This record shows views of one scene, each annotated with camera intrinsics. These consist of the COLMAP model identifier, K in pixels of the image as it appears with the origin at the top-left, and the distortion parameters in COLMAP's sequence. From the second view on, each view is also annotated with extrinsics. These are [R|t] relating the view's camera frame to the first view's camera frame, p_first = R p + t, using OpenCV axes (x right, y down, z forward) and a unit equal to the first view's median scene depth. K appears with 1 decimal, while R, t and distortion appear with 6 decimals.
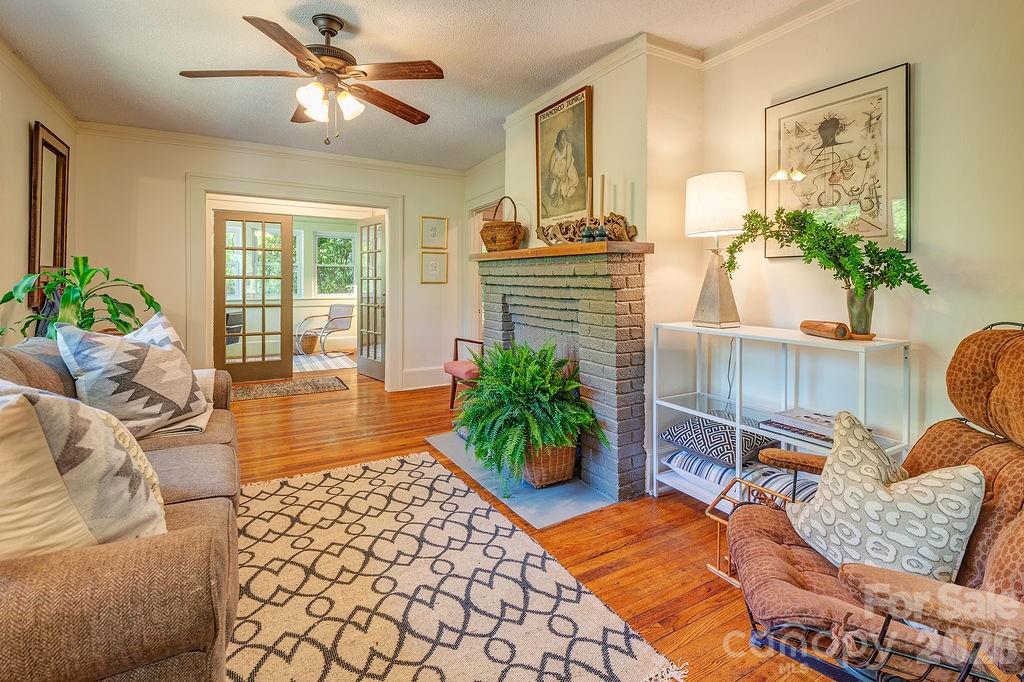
lens RADIAL K [[491.2, 0, 515.0], [0, 491.2, 289.9], [0, 0, 1]] dist [0.000120, -0.000692]
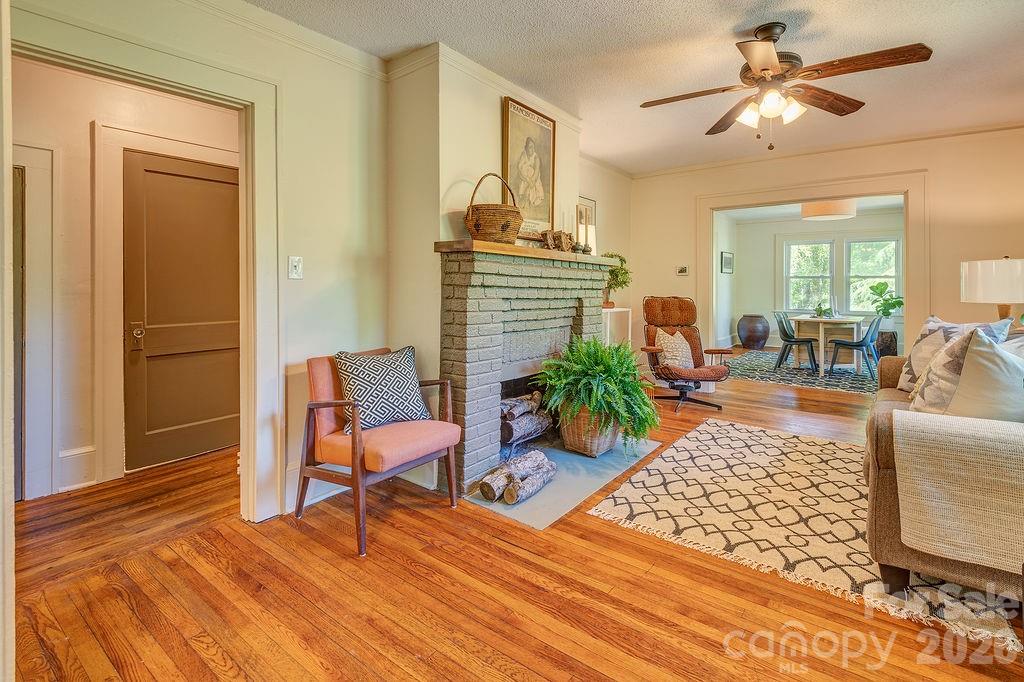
lens RADIAL K [[481.4, 0, 511.7], [0, 481.4, 287.0], [0, 0, 1]] dist [0.011519, -0.000668]
pose [[-0.385148, -0.010934, 0.922790, -0.963007], [0.003387, 0.999906, 0.013261, -0.024790], [-0.922848, 0.008233, -0.385075, 1.644634]]
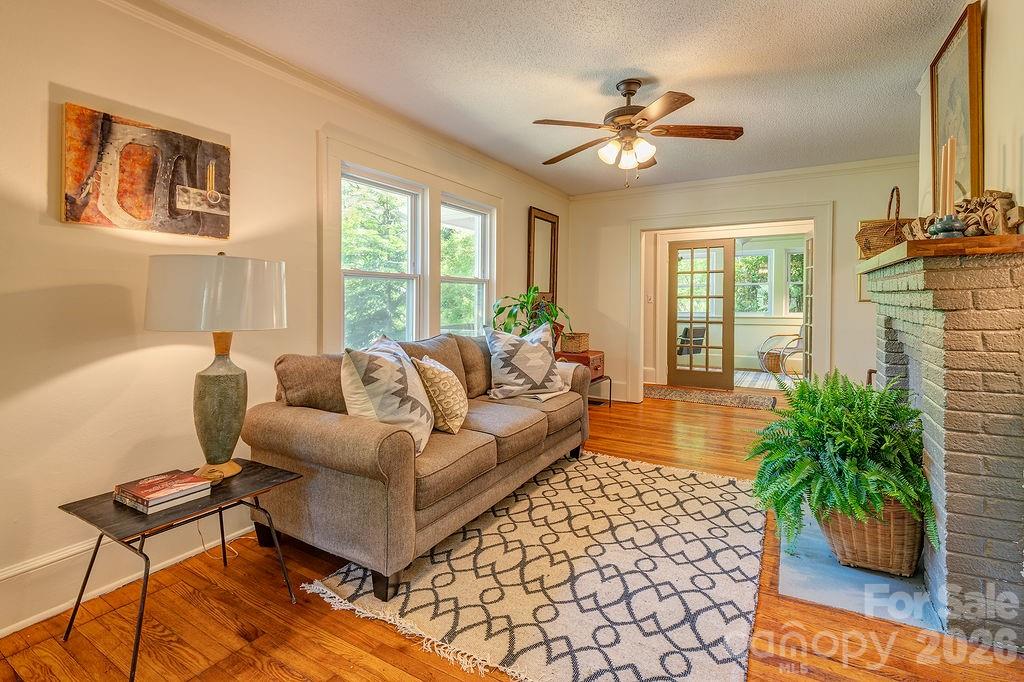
lens RADIAL K [[474.3, 0, 510.1], [0, 474.3, 311.7], [0, 0, 1]] dist [0.000576, -0.000389]
pose [[0.481329, 0.016877, -0.876377, 0.461817], [-0.010110, 0.999855, 0.013702, -0.003691], [0.876482, 0.002265, 0.481430, 0.174895]]
